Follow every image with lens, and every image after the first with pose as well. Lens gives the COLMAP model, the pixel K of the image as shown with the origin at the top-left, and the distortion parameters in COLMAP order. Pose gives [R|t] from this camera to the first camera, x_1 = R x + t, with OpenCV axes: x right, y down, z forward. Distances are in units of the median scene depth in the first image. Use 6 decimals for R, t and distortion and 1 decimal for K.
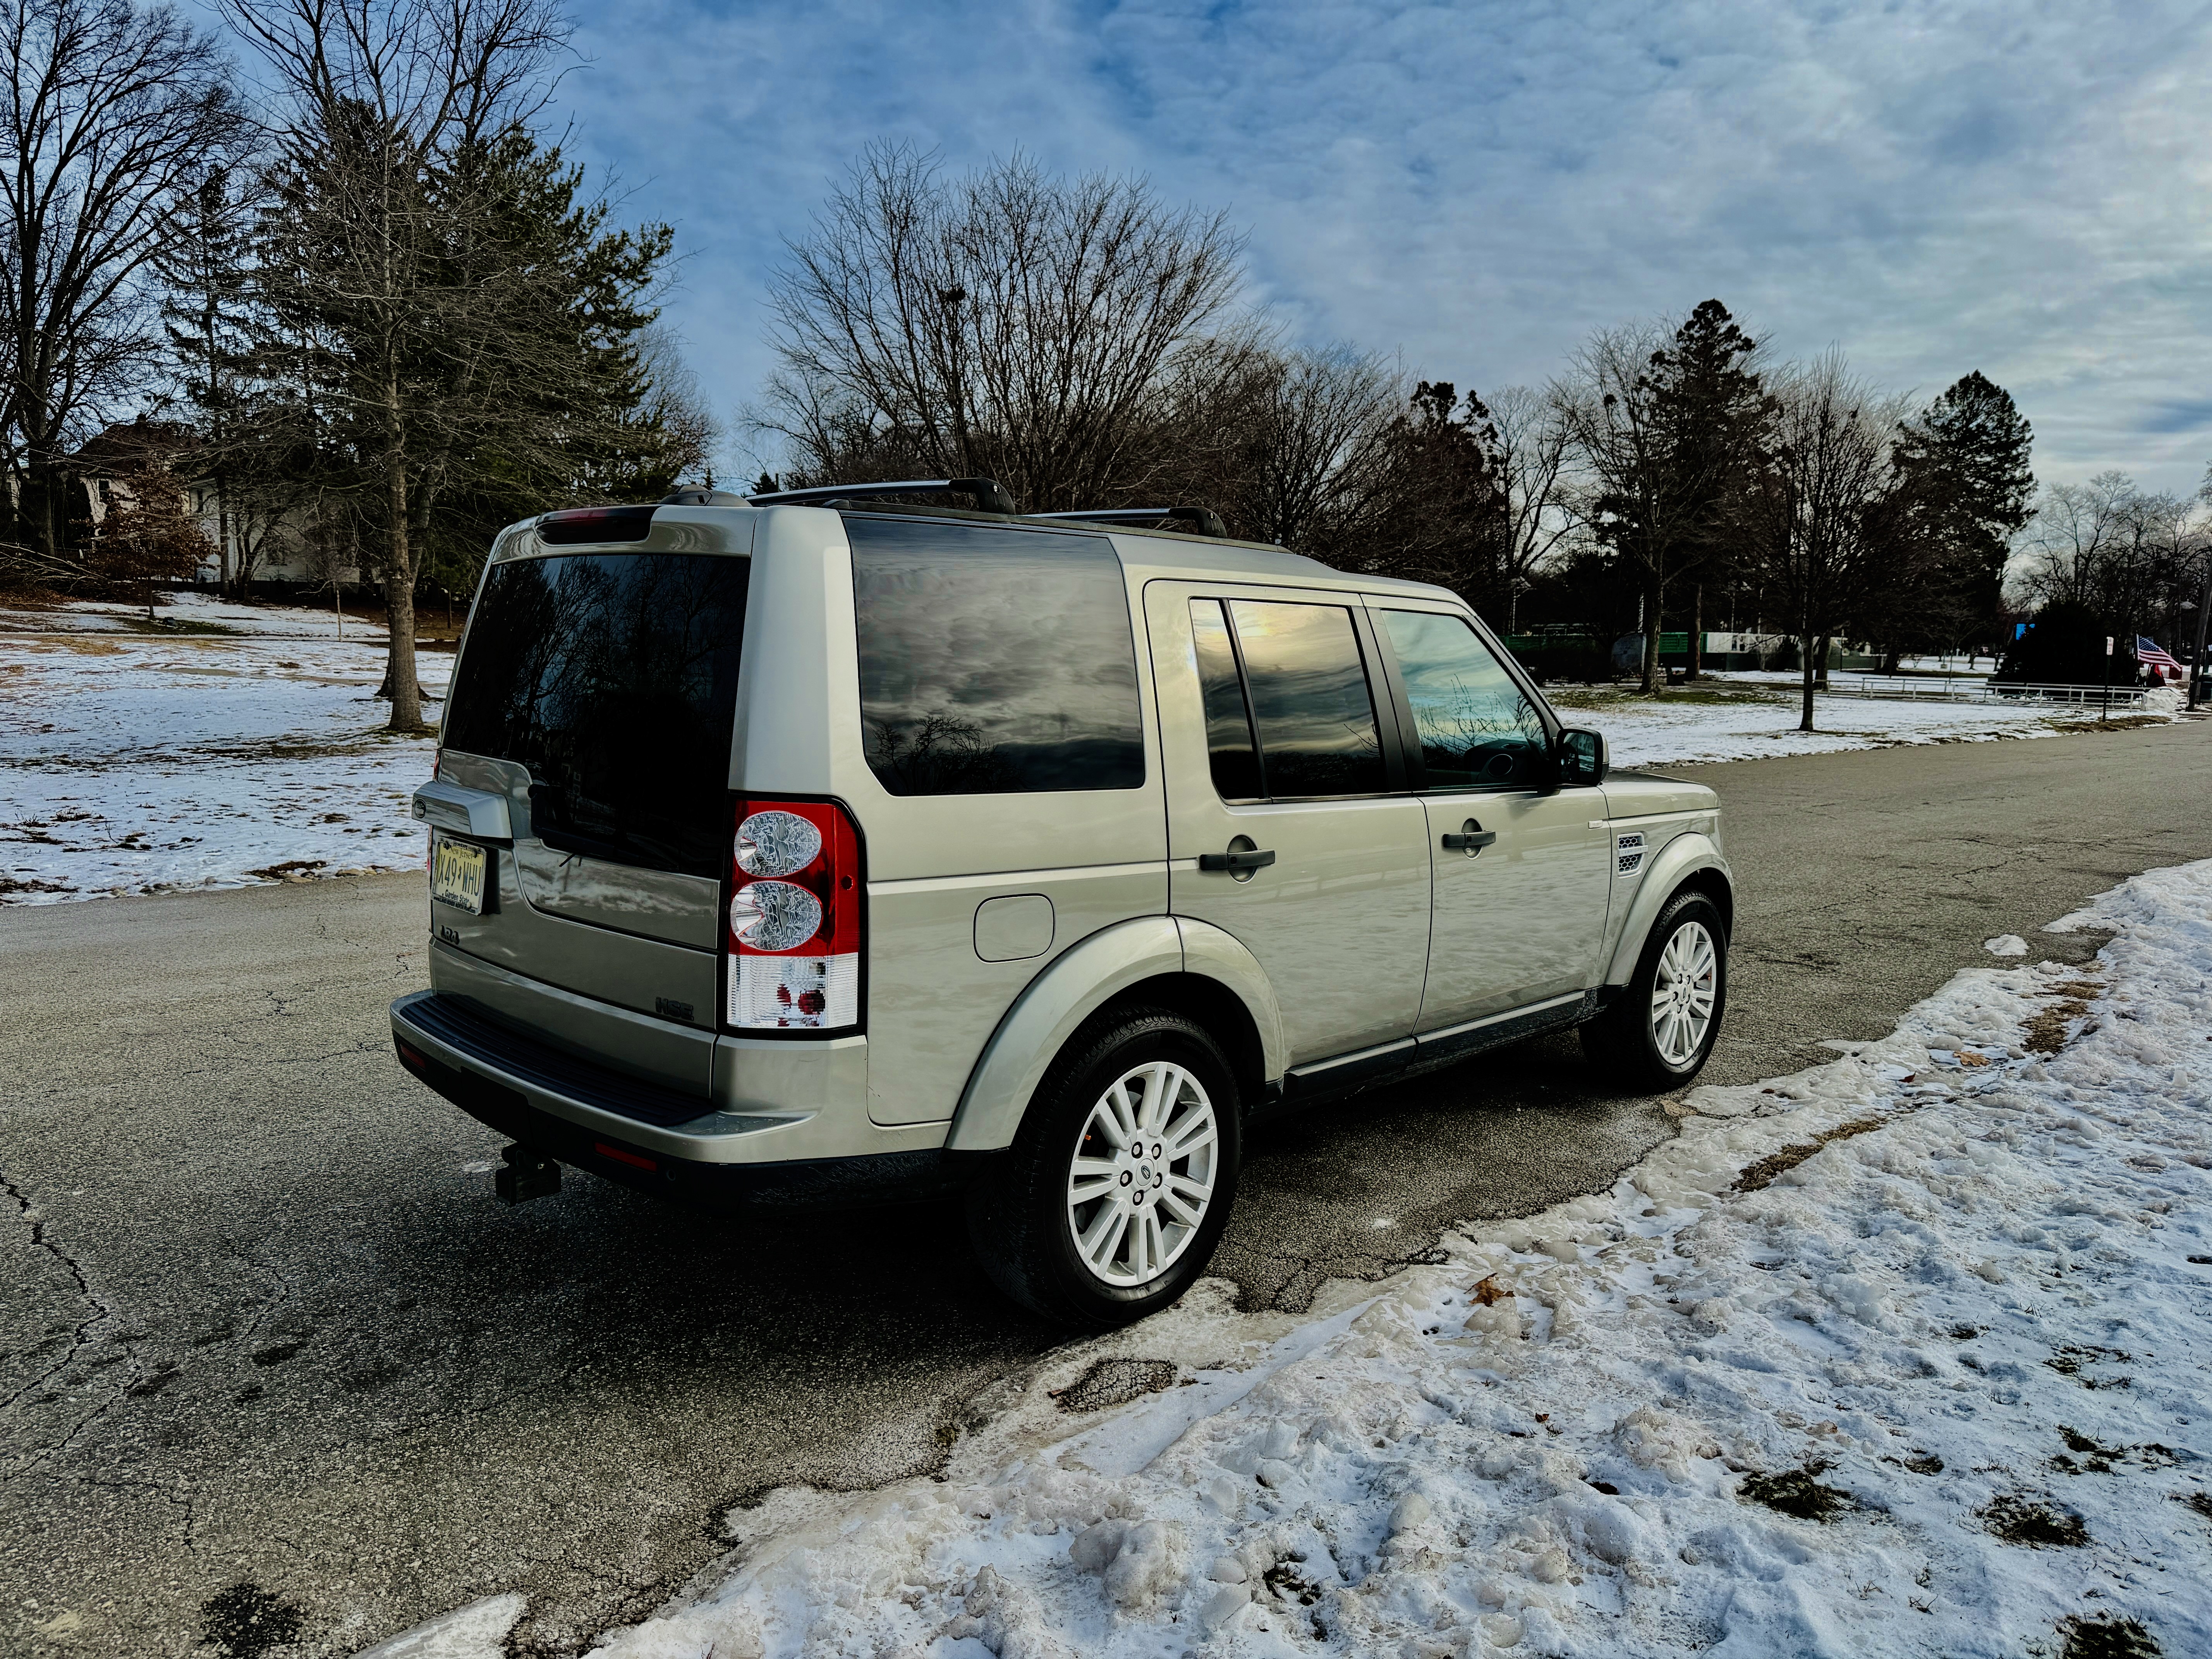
lens RADIAL K [[1566.7, 0, 1098.0], [0, 1566.7, 833.0], [0, 0, 1]] dist [0.005948, -0.008680]
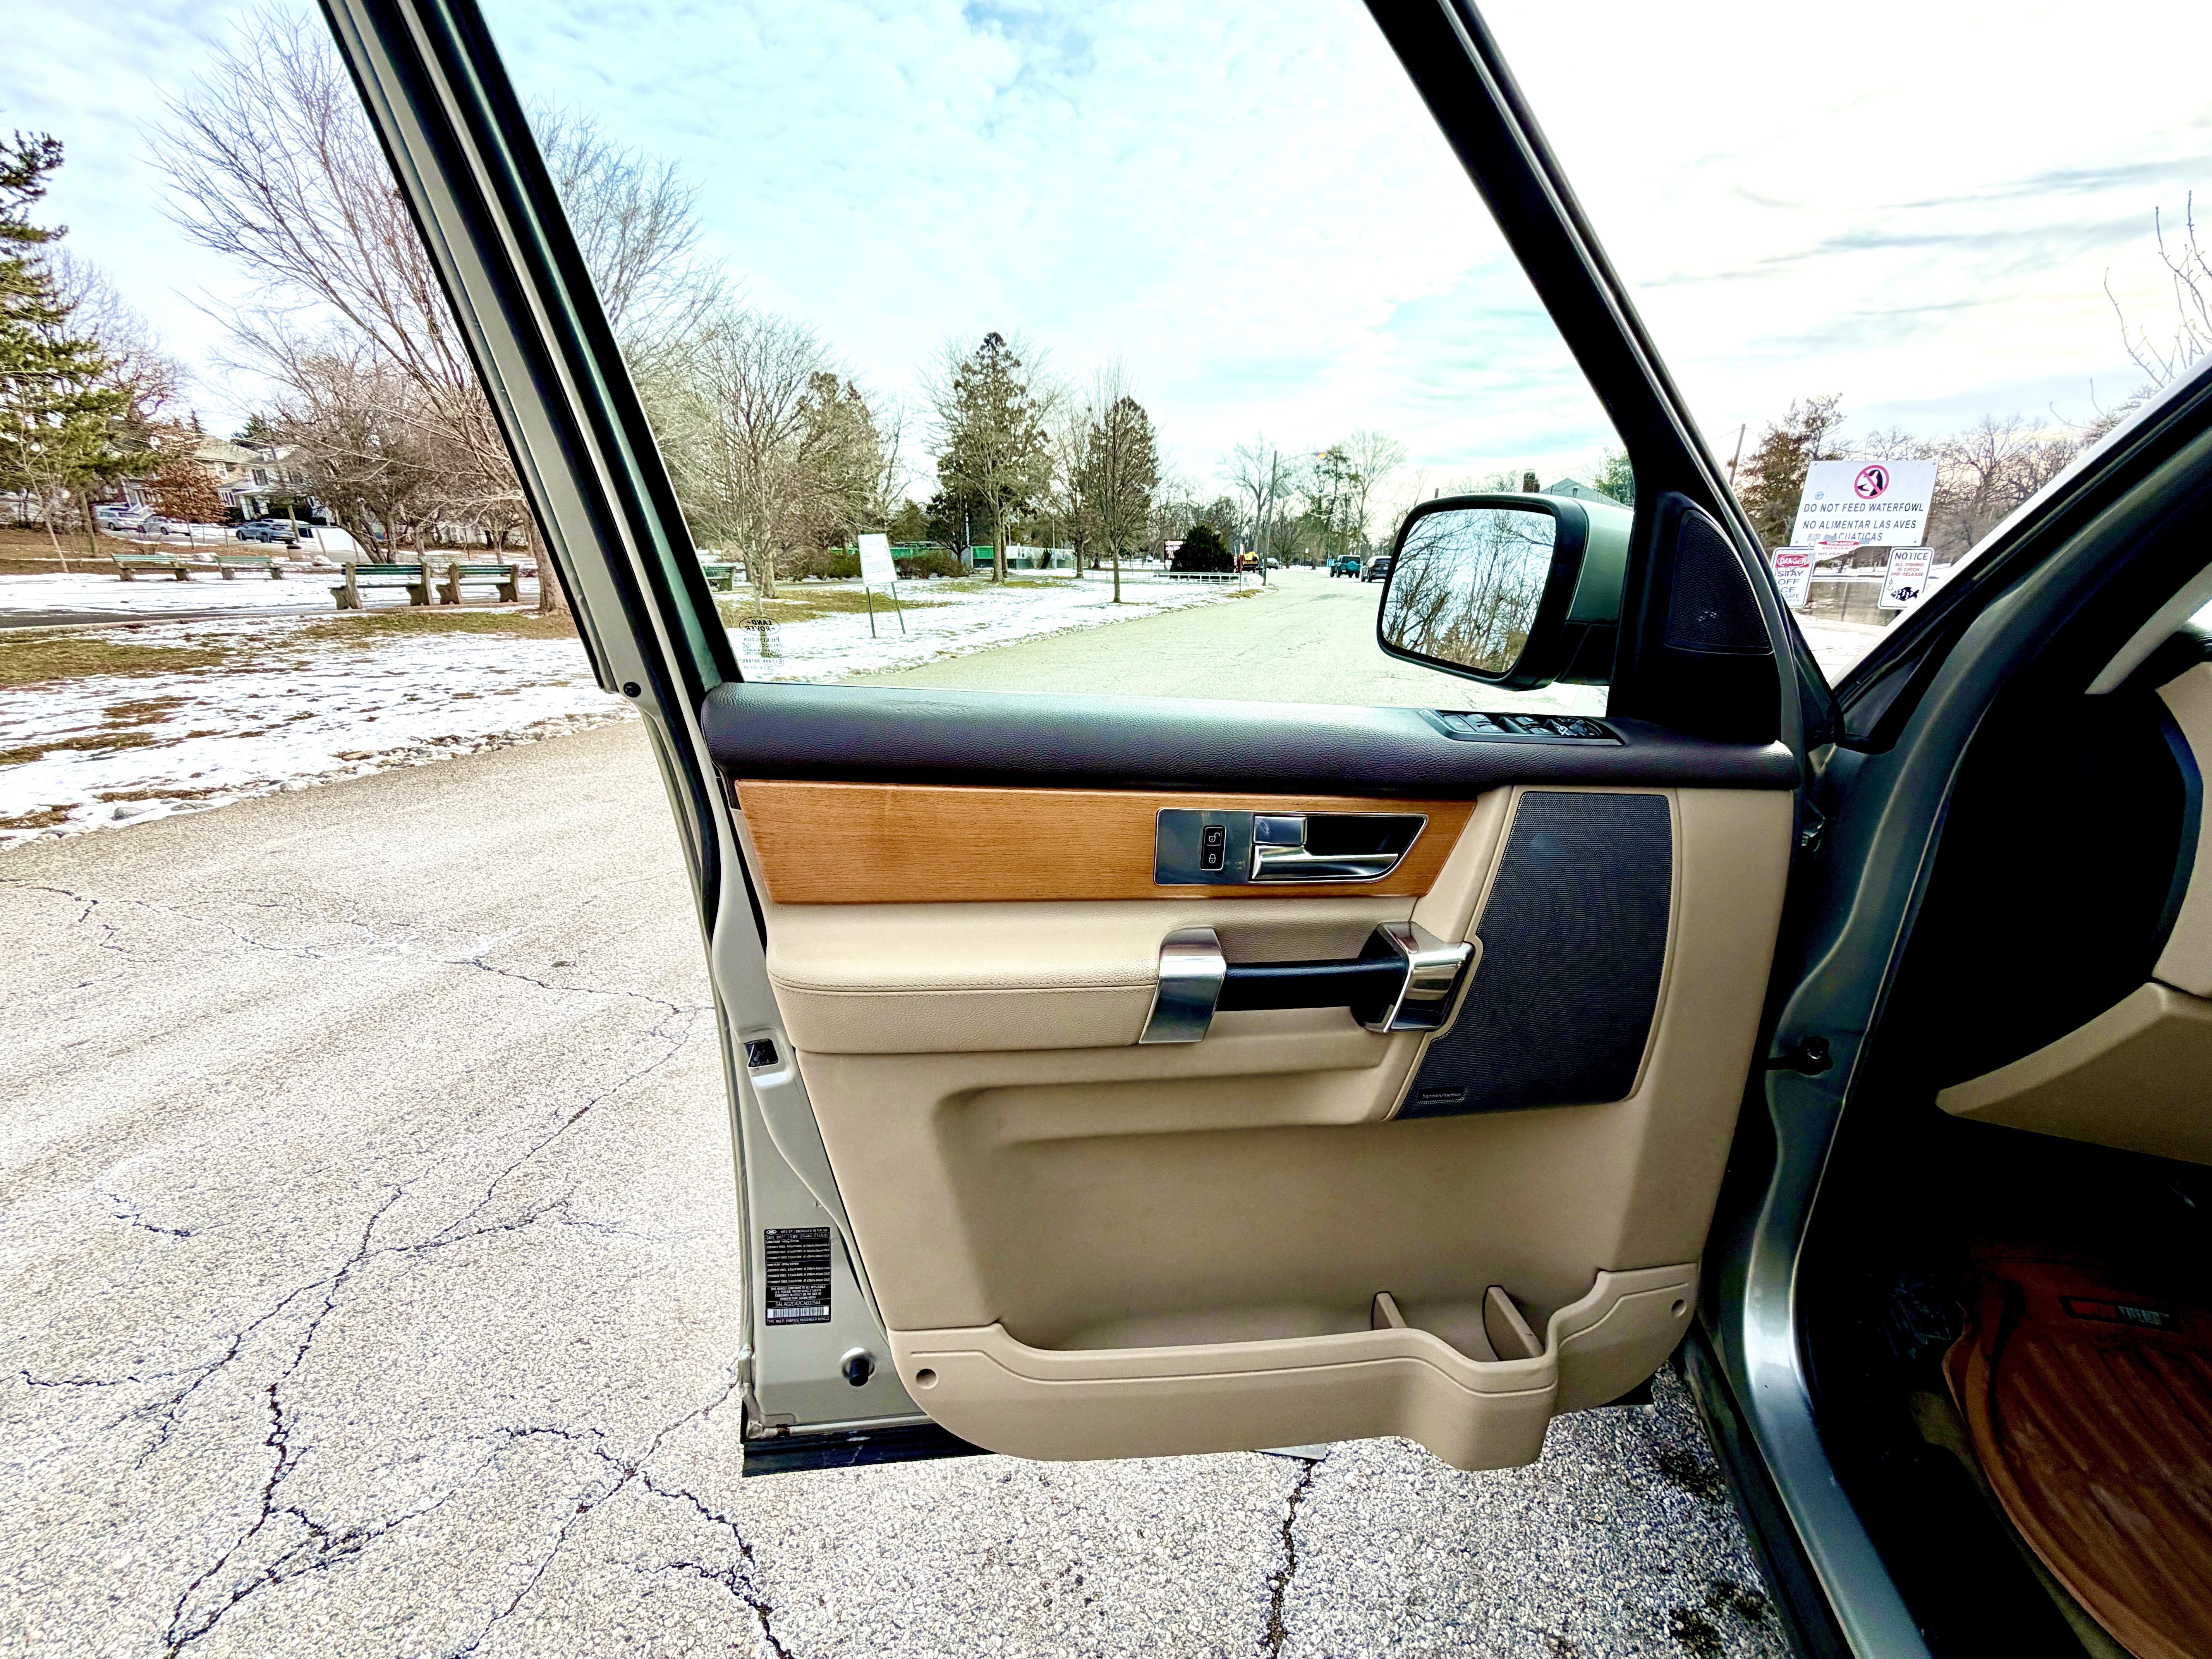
lens RADIAL K [[890.7, 0, 1113.2], [0, 890.7, 826.2], [0, 0, 1]] dist [0.002604, -0.000225]
pose [[0.871278, -0.150536, 0.467134, -0.020507], [0.067866, 0.979609, 0.189104, -0.015439], [-0.486075, -0.133059, 0.863728, 0.204734]]
